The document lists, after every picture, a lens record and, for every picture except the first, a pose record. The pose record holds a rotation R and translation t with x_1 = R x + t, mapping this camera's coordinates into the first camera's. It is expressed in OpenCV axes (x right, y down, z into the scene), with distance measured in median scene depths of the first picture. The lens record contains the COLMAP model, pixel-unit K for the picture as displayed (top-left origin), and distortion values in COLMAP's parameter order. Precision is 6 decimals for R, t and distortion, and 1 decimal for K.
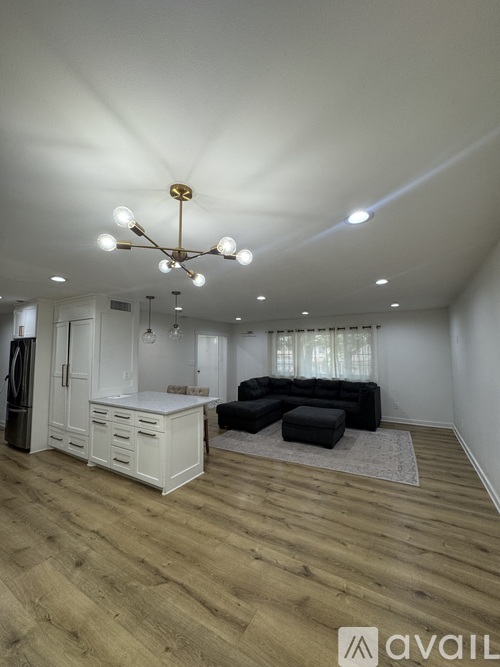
lens RADIAL K [[267.2, 0, 250.0], [0, 267.2, 333.5], [0, 0, 1]] dist [-0.010002, 0.000250]
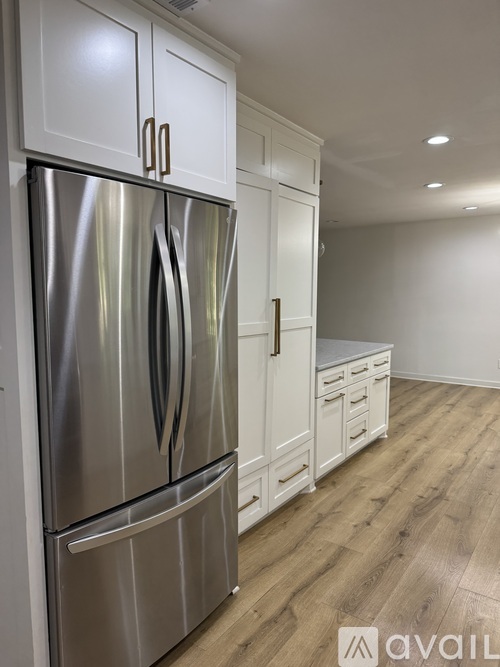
lens RADIAL K [[476.6, 0, 250.0], [0, 476.6, 333.5], [0, 0, 1]] dist [0.003392, 0.000293]
pose [[0.074522, -0.088253, 0.993307, -2.043418], [-0.075288, 0.992736, 0.093850, 0.156753], [-0.994373, -0.081778, 0.067336, 1.468153]]
